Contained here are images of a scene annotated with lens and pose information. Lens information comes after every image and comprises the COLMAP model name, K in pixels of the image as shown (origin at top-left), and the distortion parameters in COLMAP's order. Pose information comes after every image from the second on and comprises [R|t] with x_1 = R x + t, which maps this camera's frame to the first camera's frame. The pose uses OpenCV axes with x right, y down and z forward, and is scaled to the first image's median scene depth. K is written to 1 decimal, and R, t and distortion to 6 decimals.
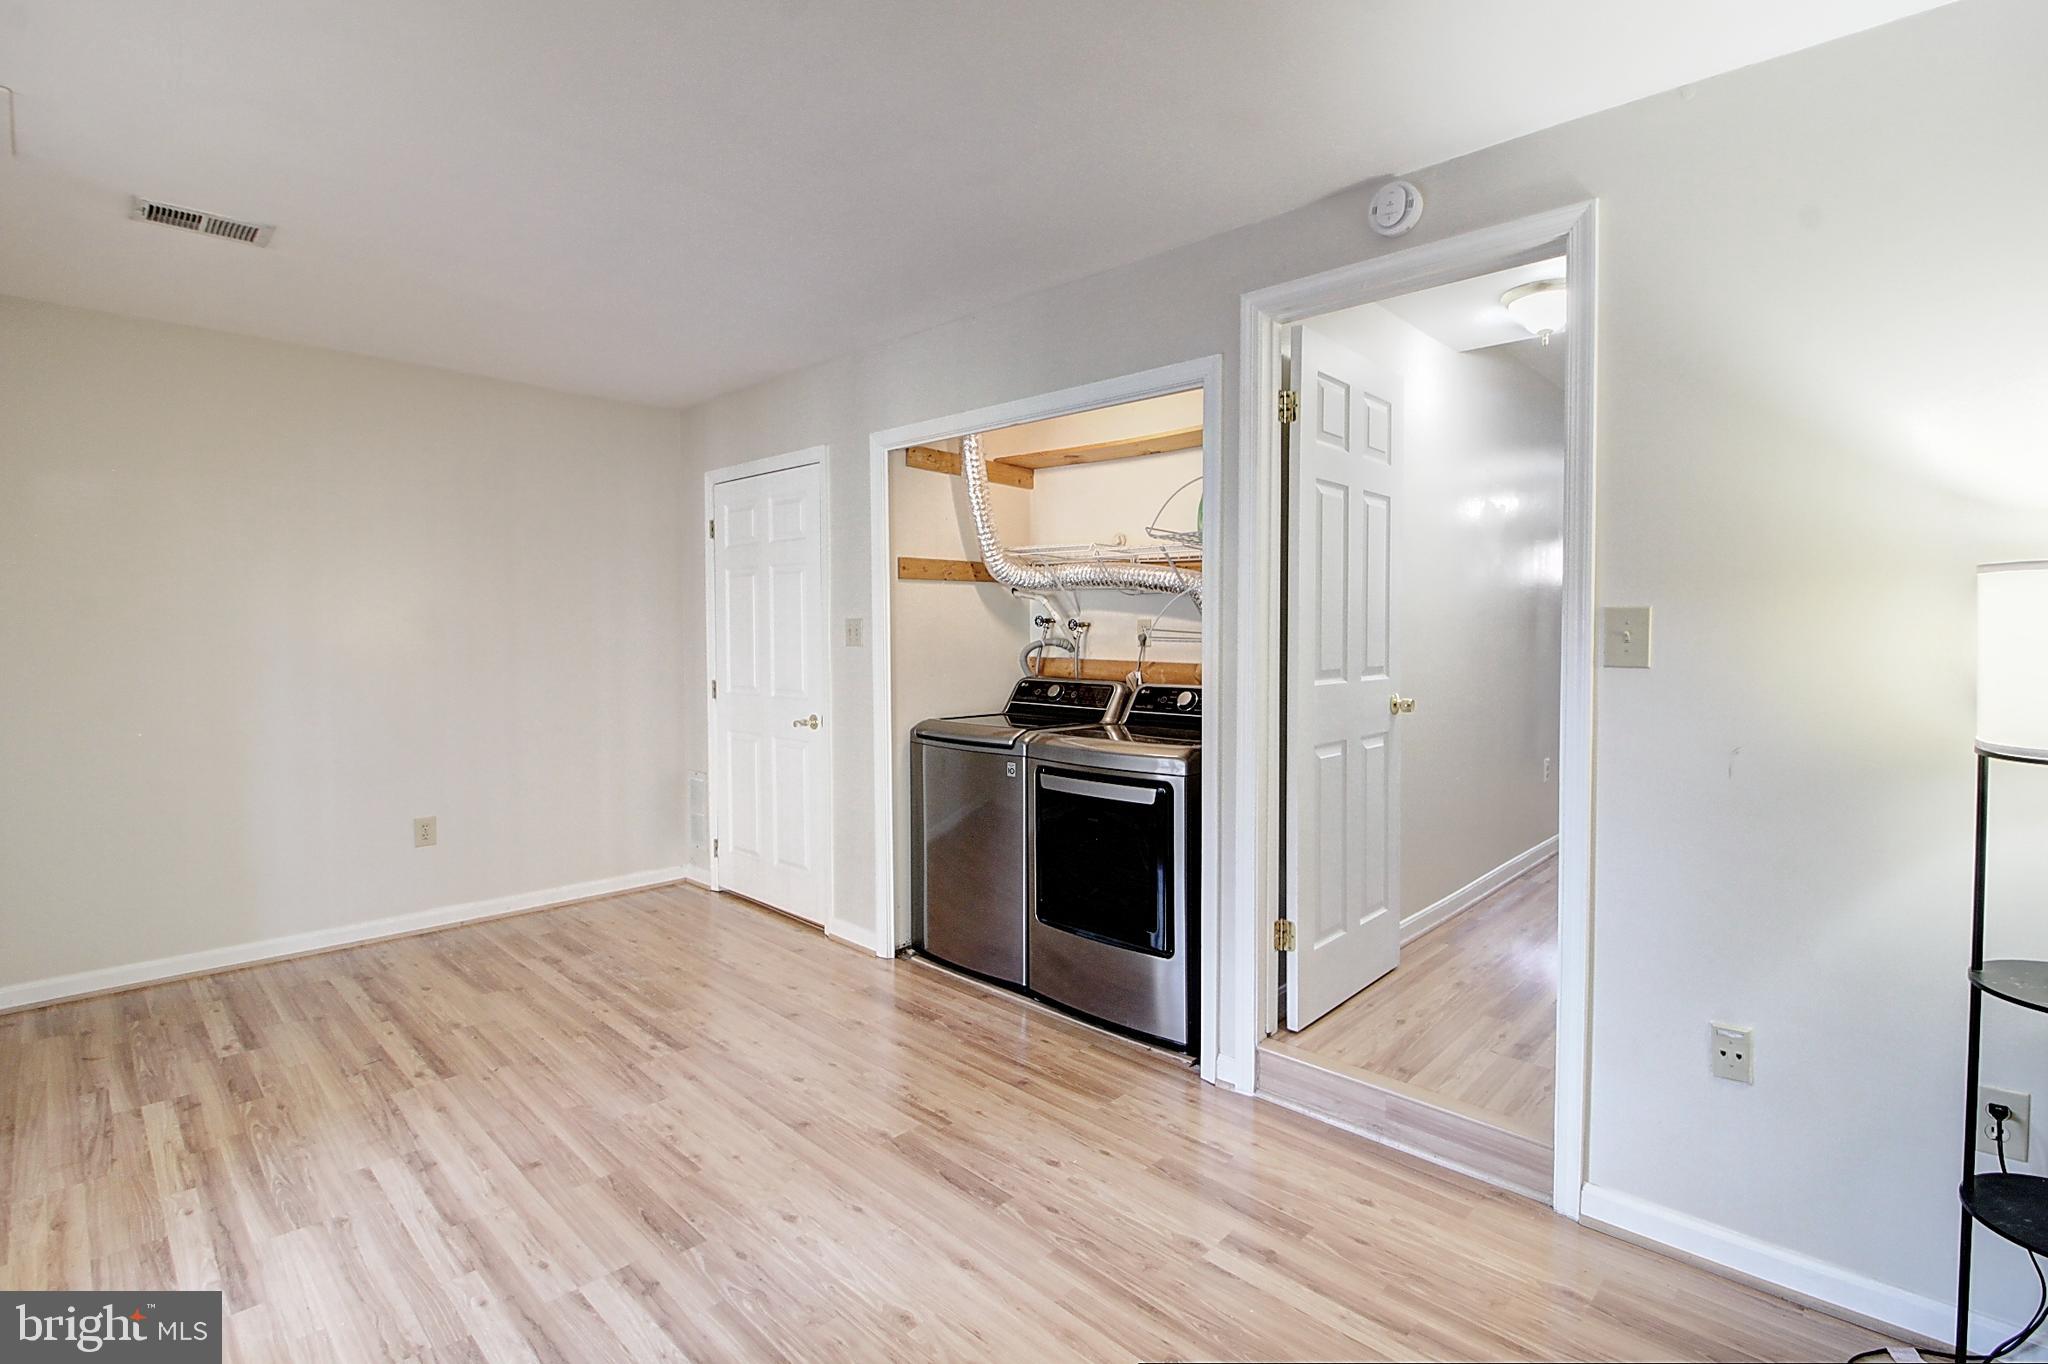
lens RADIAL K [[952.8, 0, 1053.0], [0, 952.8, 650.2], [0, 0, 1]] dist [-0.004623, -0.007420]
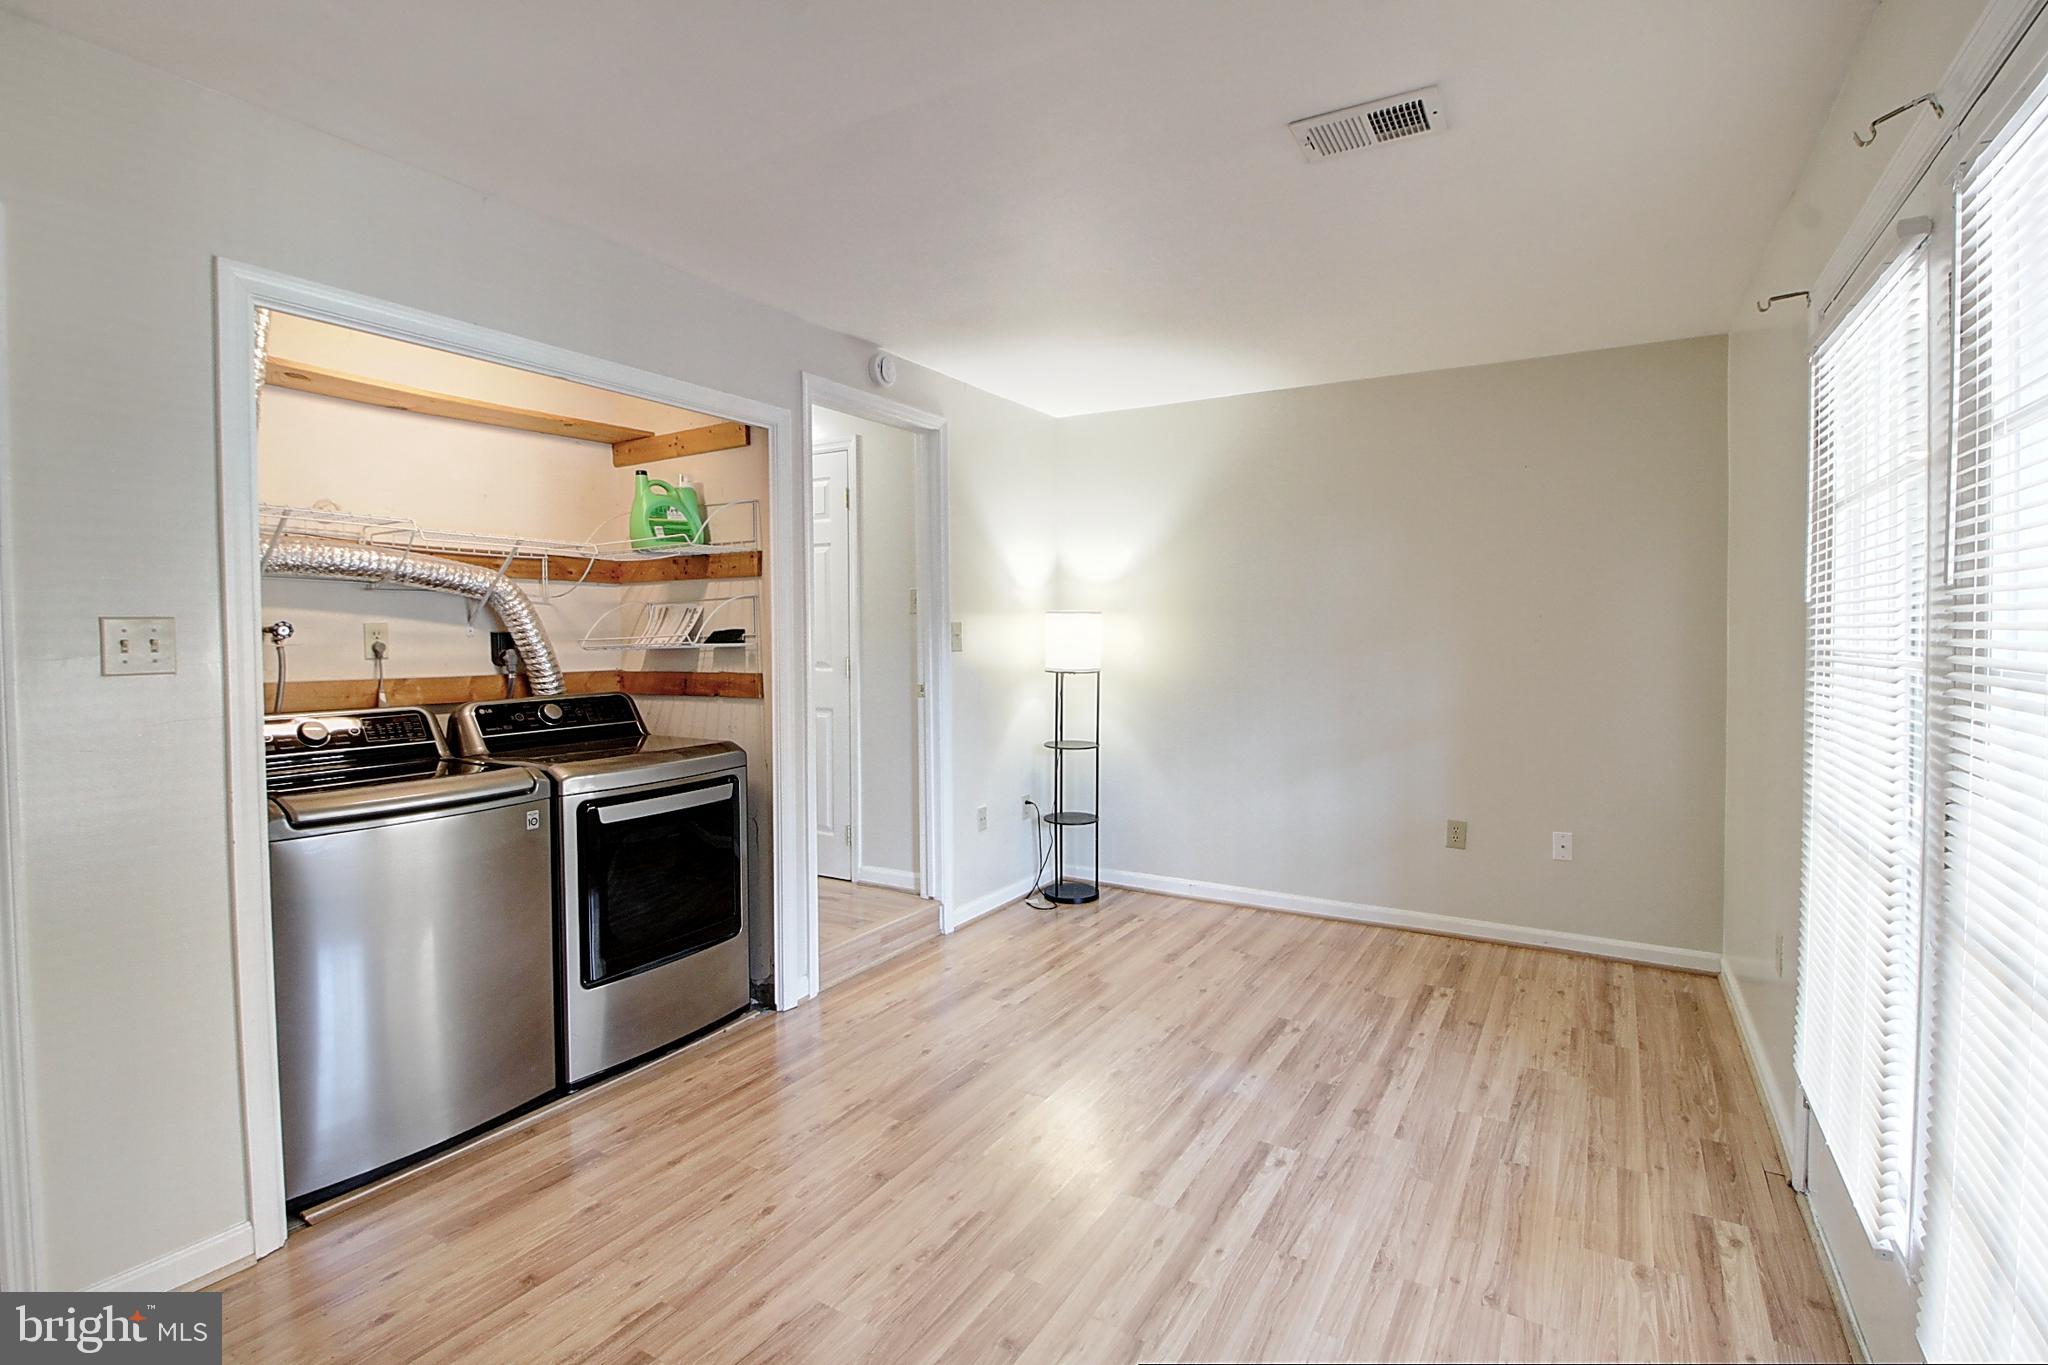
lens RADIAL K [[952.8, 0, 1025.0], [0, 952.8, 670.7], [0, 0, 1]] dist [-0.004623, -0.007420]
pose [[-0.207519, -0.039554, 0.977431, -1.121779], [0.027519, 0.998551, 0.046252, -0.023892], [-0.977844, 0.036496, -0.206130, 0.995001]]
